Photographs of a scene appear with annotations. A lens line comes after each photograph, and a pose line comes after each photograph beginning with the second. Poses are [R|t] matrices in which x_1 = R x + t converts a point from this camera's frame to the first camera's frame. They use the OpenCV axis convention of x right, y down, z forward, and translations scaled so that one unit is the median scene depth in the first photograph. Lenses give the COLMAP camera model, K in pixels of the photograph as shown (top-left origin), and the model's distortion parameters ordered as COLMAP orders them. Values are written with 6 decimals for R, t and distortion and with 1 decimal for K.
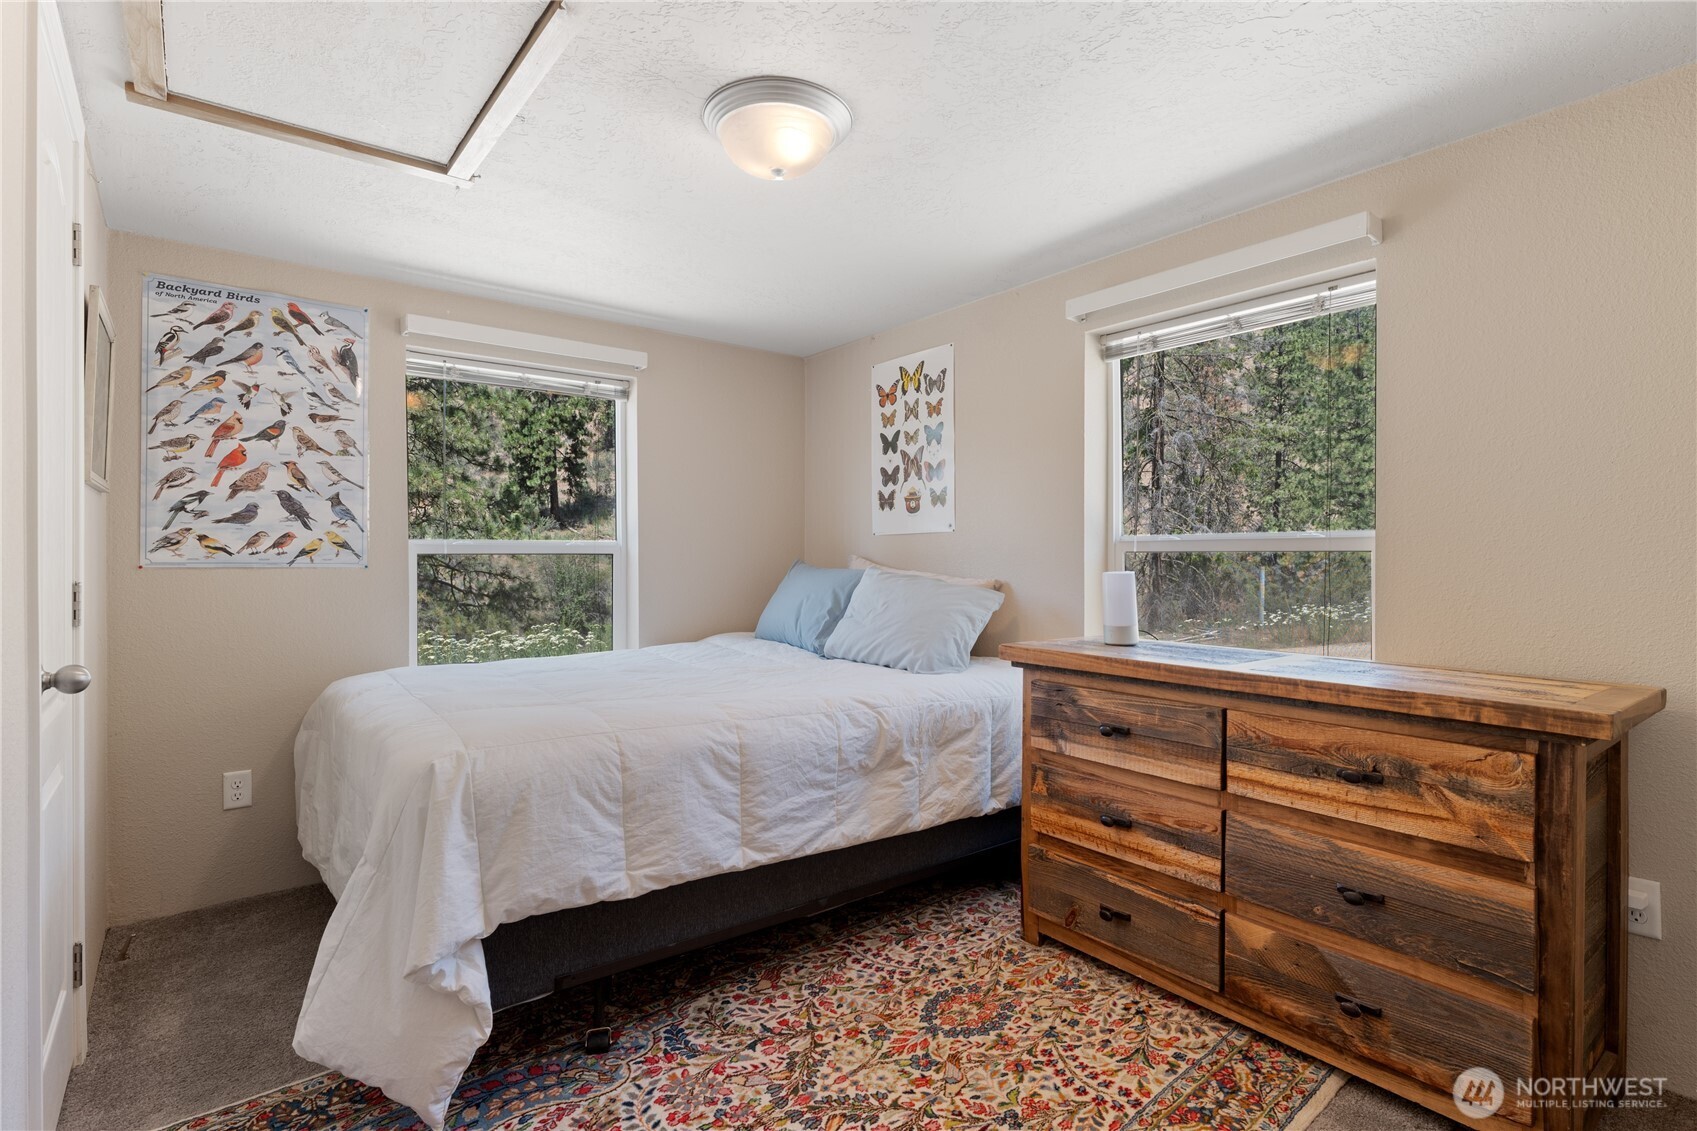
lens RADIAL K [[794.5, 0, 856.3], [0, 794.5, 553.5], [0, 0, 1]] dist [-0.004993, -0.000341]
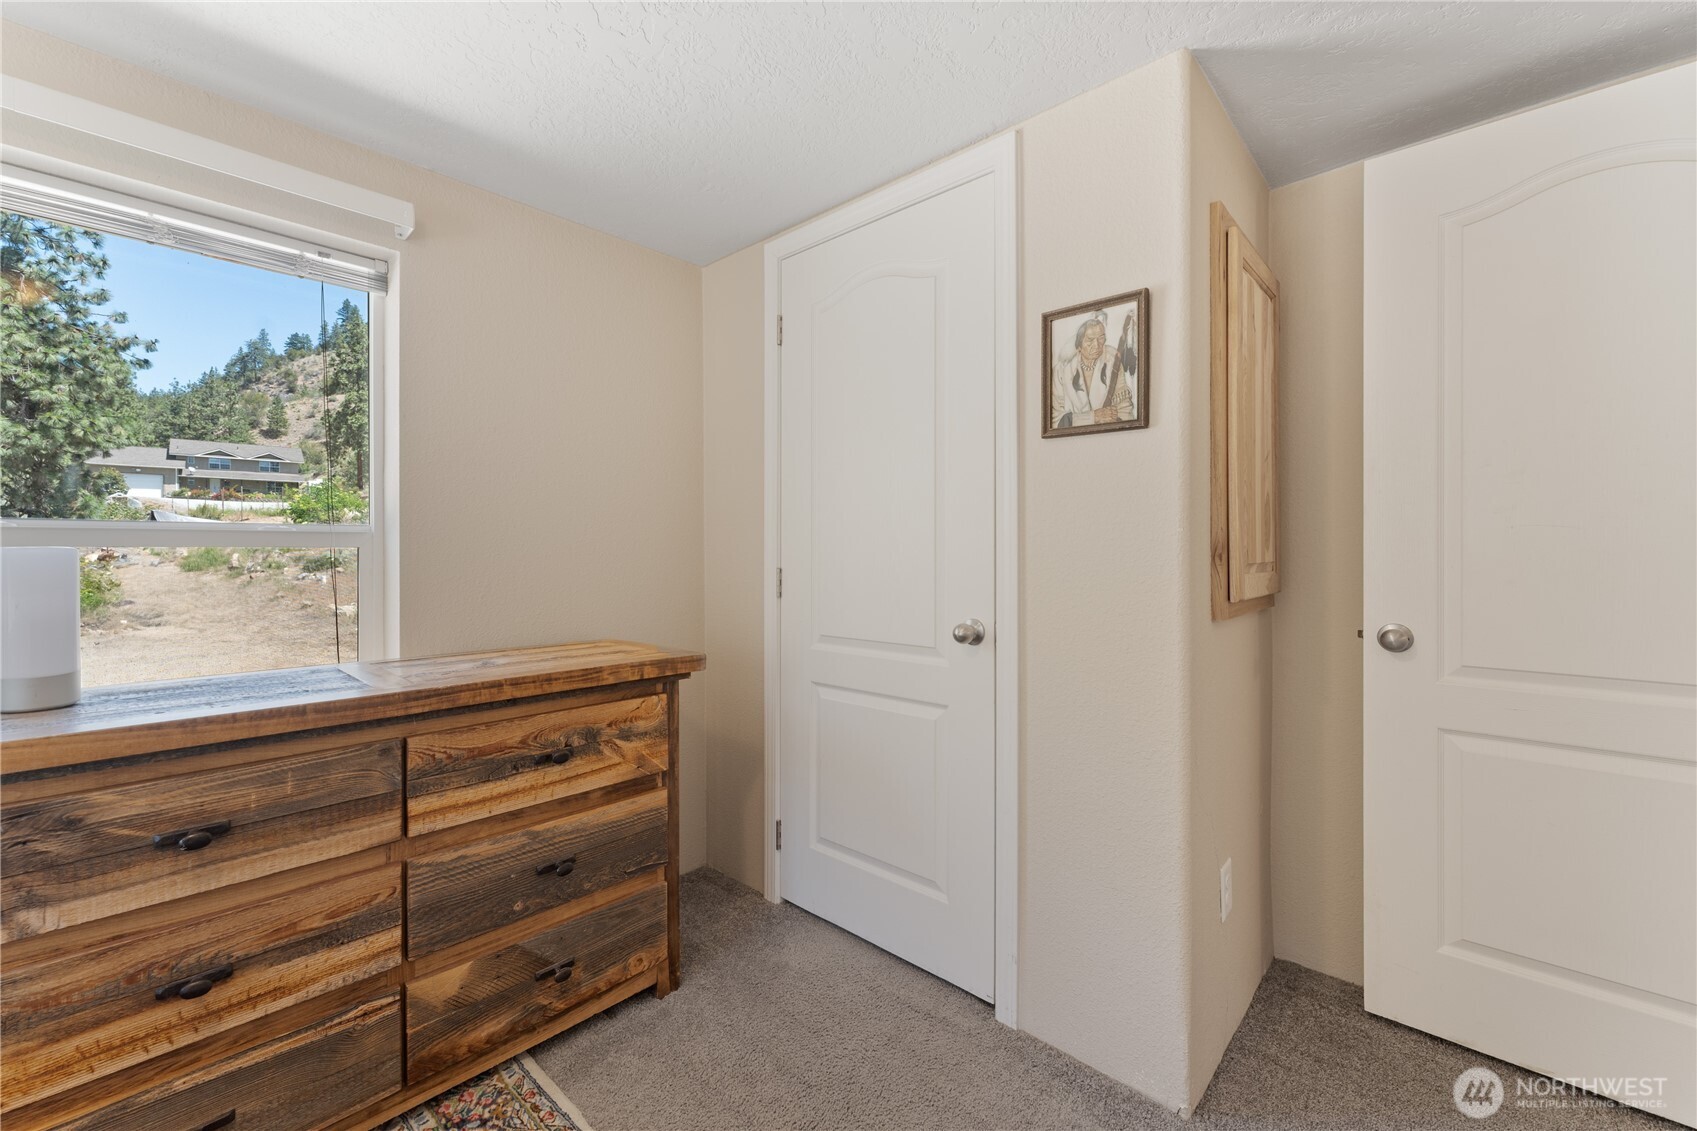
lens RADIAL K [[686.4, 0, 854.6], [0, 686.4, 556.4], [0, 0, 1]] dist [0.001912, 0.000651]
pose [[-0.130490, -0.000405, 0.991450, -0.319796], [0.004526, 0.999989, 0.001005, 0.009345], [-0.991439, 0.004618, -0.130487, 0.663553]]
